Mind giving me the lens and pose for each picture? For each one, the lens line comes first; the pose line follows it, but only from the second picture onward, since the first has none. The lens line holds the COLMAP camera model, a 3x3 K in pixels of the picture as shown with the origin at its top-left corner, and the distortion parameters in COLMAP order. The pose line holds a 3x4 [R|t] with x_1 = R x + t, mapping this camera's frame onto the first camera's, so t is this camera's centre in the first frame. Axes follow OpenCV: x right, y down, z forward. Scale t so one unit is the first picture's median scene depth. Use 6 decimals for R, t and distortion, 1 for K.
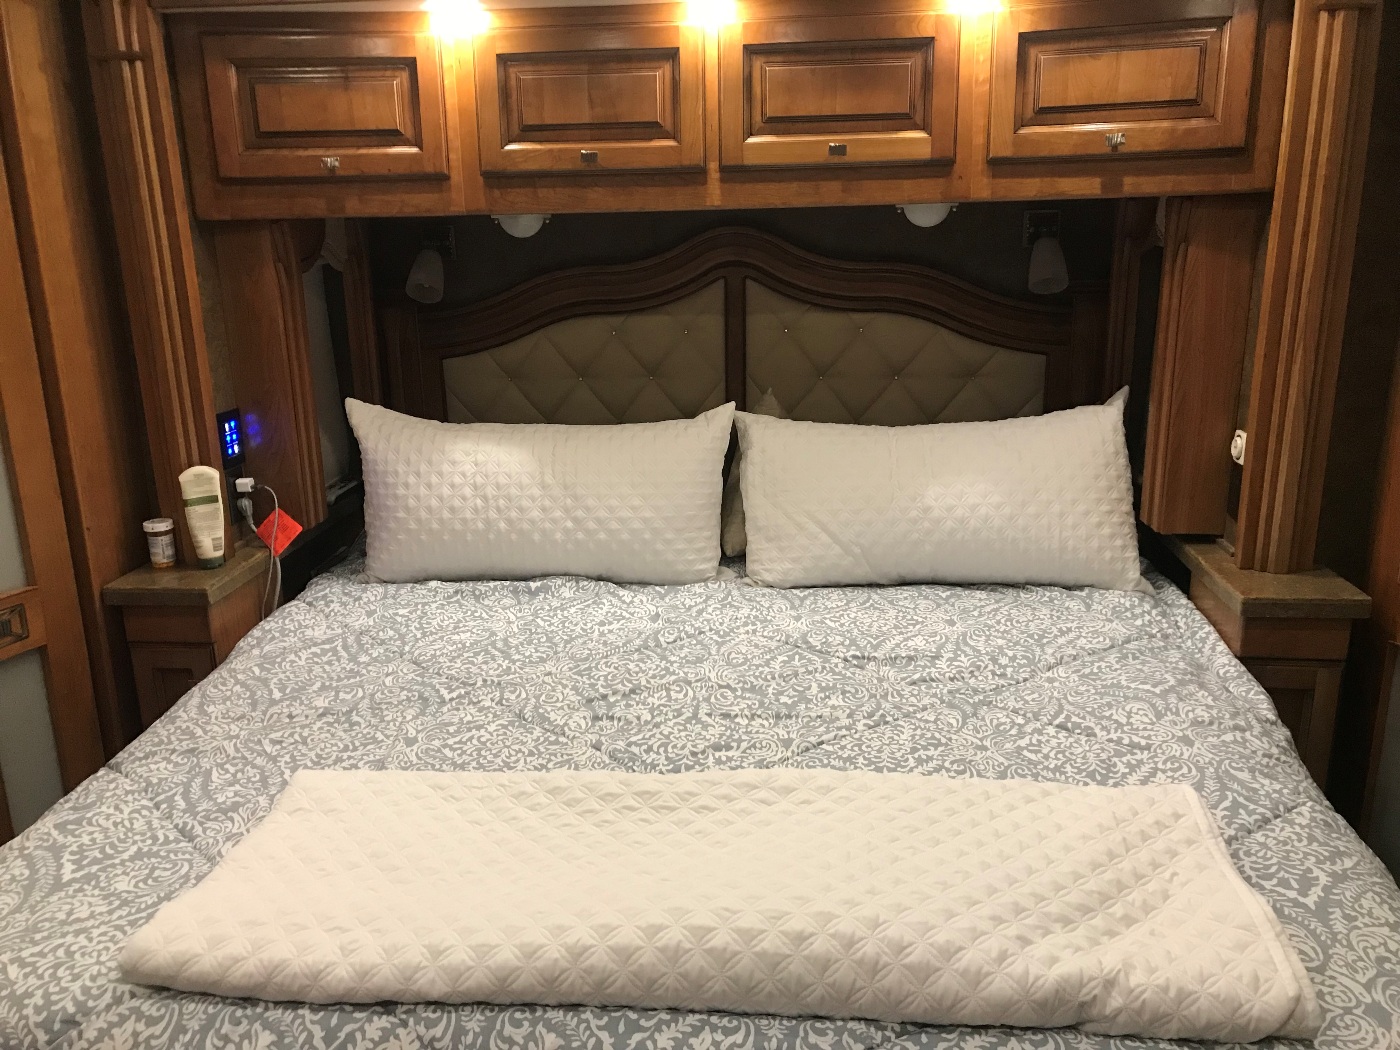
lens RADIAL K [[1136.9, 0, 697.0], [0, 1136.9, 516.3], [0, 0, 1]] dist [0.045563, -0.061146]
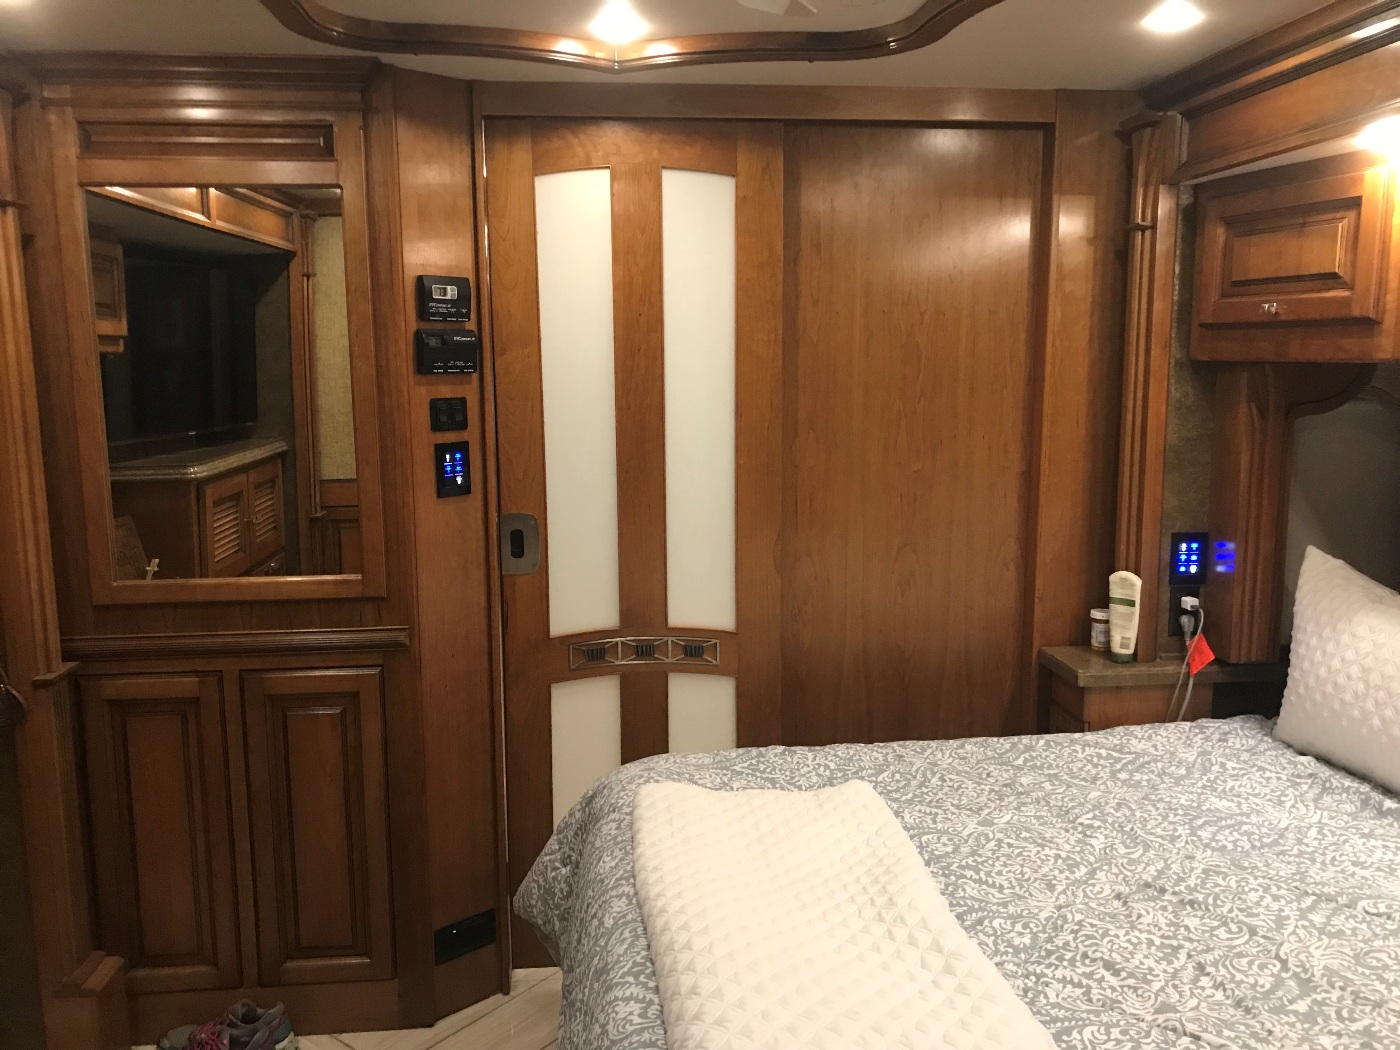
lens RADIAL K [[1142.4, 0, 677.1], [0, 1142.4, 527.1], [0, 0, 1]] dist [0.007255, 0.007180]
pose [[0.192707, 0.171818, -0.966097, 0.580233], [-0.254672, 0.959571, 0.119858, -0.111025], [0.947632, 0.222940, 0.228673, 0.313574]]
